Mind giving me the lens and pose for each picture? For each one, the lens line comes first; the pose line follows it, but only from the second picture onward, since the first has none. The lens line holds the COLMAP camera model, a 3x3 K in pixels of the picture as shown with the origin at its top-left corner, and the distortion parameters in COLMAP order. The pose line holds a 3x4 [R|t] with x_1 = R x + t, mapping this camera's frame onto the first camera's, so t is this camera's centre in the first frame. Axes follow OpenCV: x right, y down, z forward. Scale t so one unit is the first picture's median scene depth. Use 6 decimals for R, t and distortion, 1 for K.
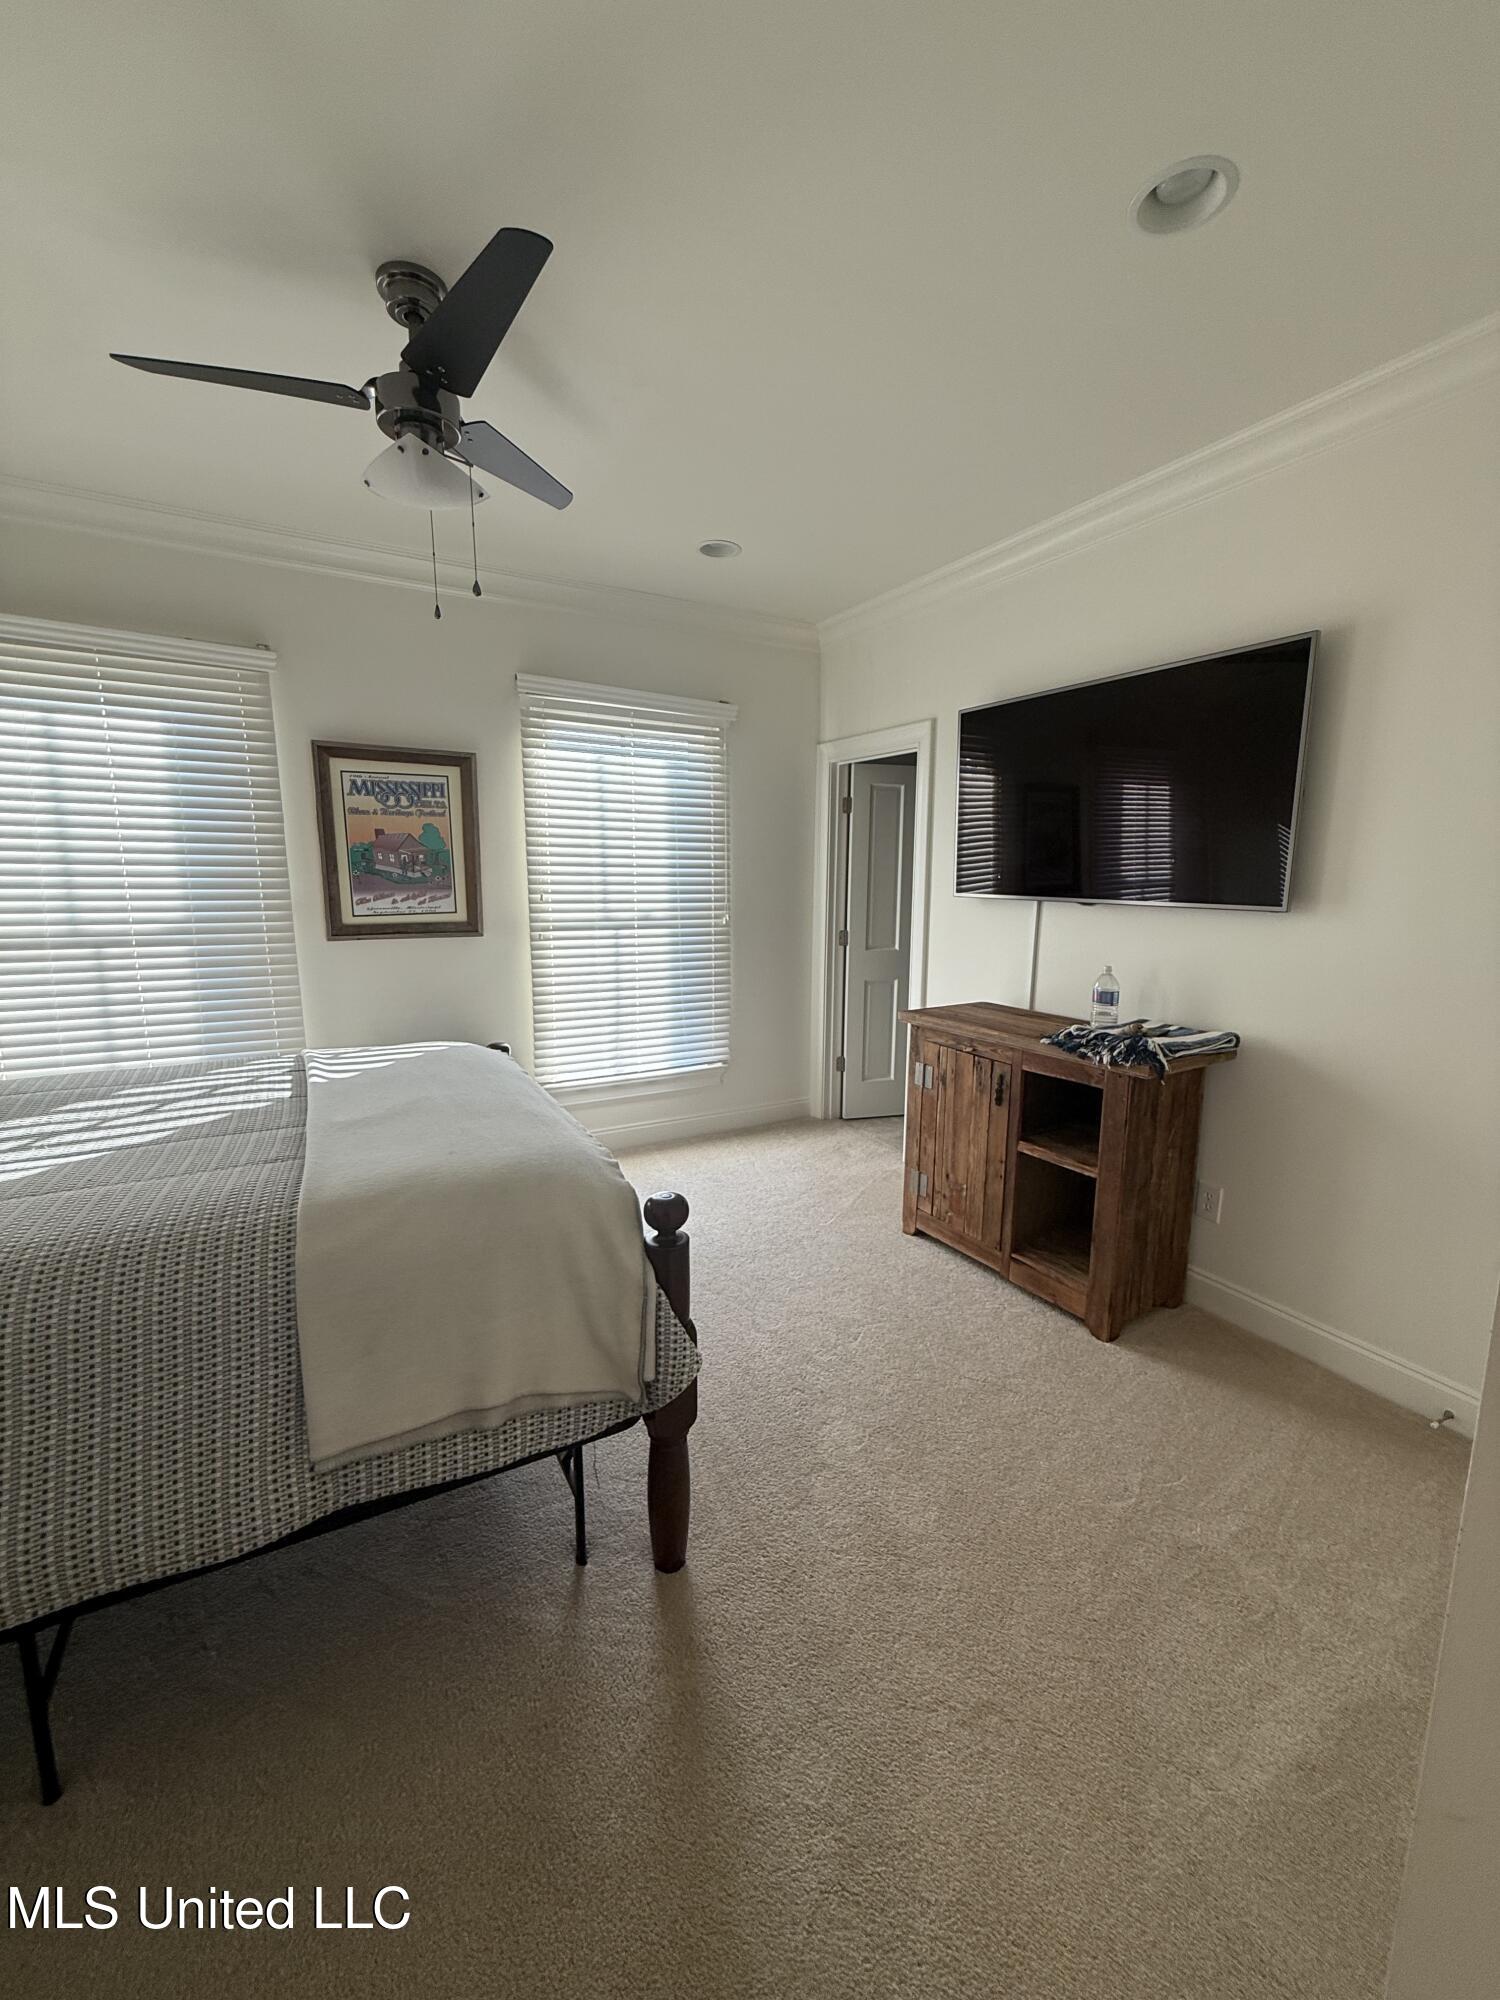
lens RADIAL K [[793.2, 0, 750.0], [0, 793.2, 1000.0], [0, 0, 1]] dist [0.000996, 0.000043]
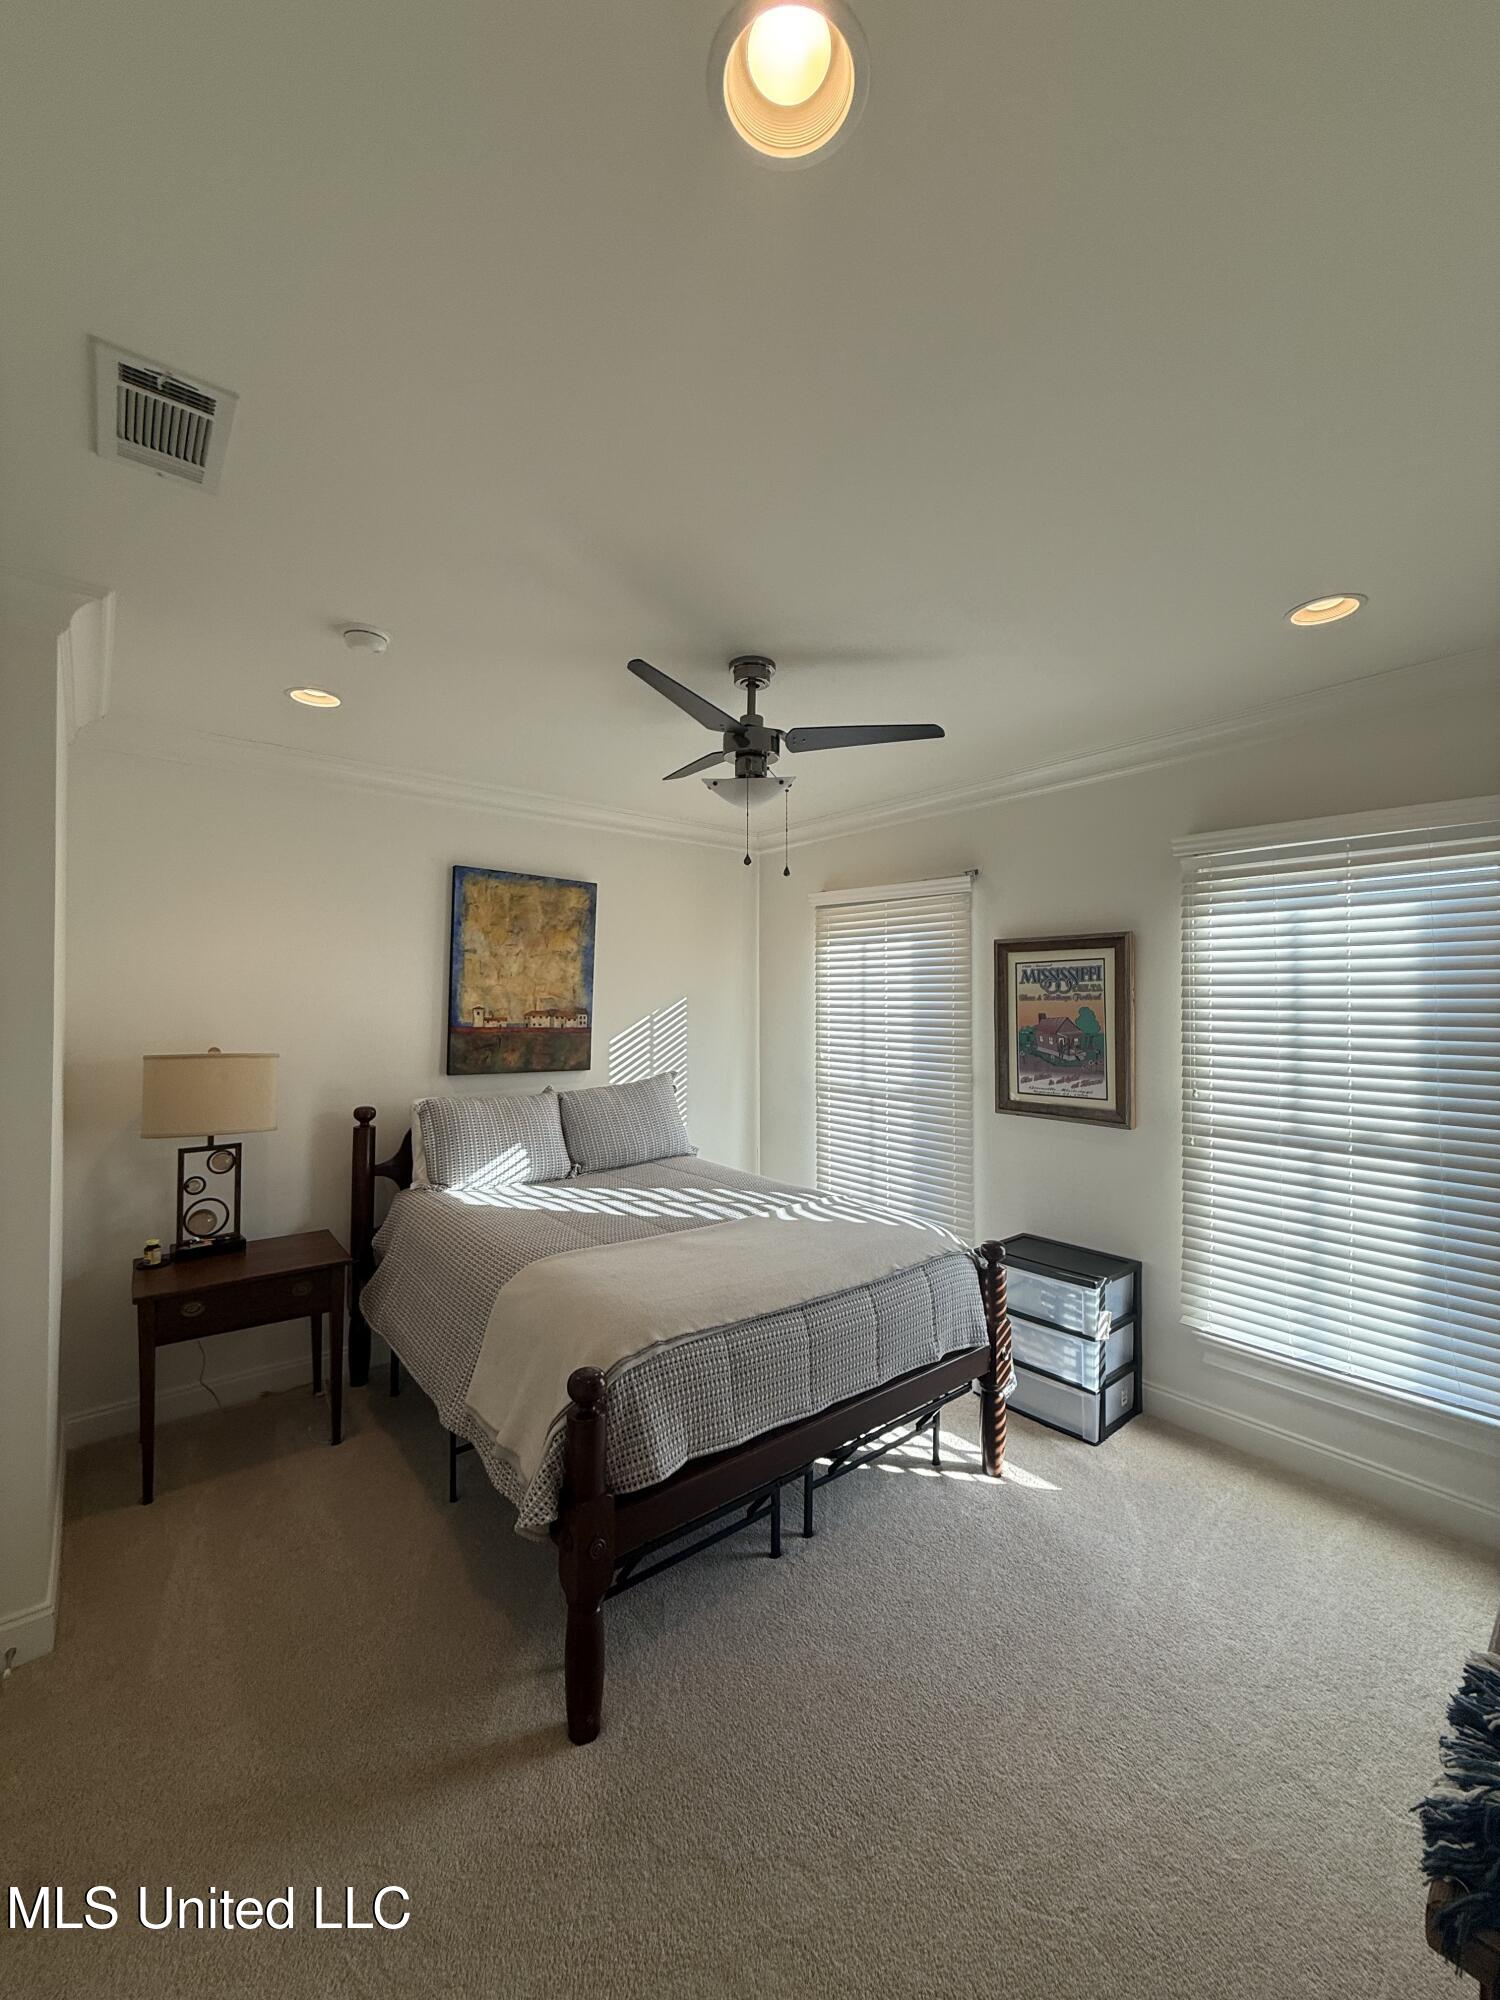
lens RADIAL K [[798.6, 0, 754.1], [0, 798.6, 983.9], [0, 0, 1]] dist [-0.012836, -0.000057]
pose [[0.173134, -0.029779, -0.984448, 0.507913], [-0.161091, 0.985226, -0.058133, -0.130603], [0.971635, 0.168651, 0.165779, 0.444698]]
